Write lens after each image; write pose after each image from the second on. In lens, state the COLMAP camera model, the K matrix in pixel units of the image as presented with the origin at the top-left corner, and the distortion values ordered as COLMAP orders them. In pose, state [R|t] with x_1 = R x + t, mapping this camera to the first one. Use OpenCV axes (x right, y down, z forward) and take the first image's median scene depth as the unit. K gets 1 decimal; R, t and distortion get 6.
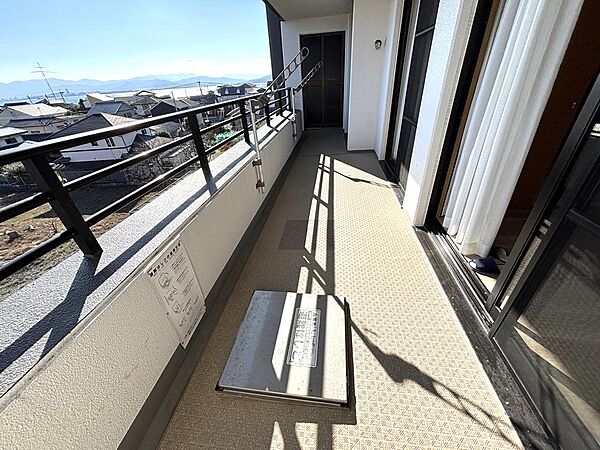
lens RADIAL K [[242.6, 0, 299.8], [0, 242.6, 224.9], [0, 0, 1]] dist [0.004311, -0.000300]
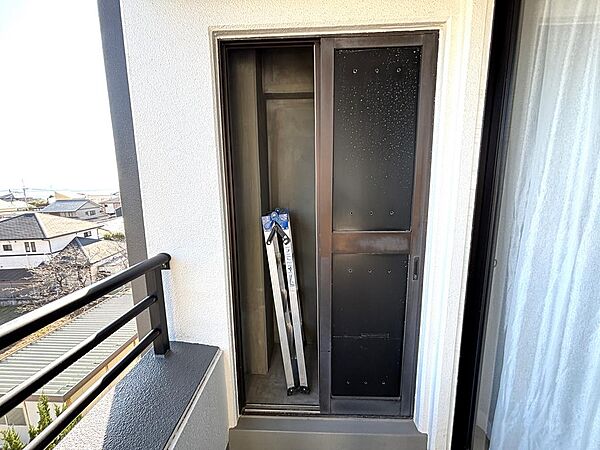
lens RADIAL K [[242.6, 0, 300.5], [0, 242.6, 225.0], [0, 0, 1]] dist [0.004311, -0.000300]
pose [[0.995196, 0.038854, 0.089865, 0.007194], [-0.001644, 0.924382, -0.381464, -0.068352], [-0.097890, 0.379484, 0.920005, 0.106246]]
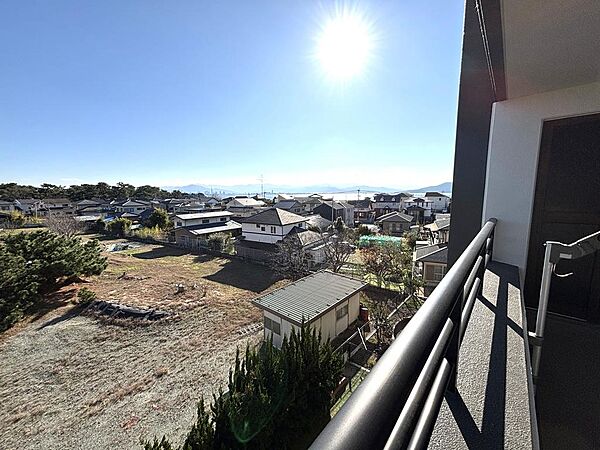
lens RADIAL K [[242.6, 0, 298.9], [0, 242.6, 225.0], [0, 0, 1]] dist [0.004311, -0.000300]
pose [[0.828186, 0.123488, -0.546679, -0.011696], [-0.321641, 0.903527, -0.283172, -0.039208], [0.458971, 0.410354, 0.788007, 0.062707]]
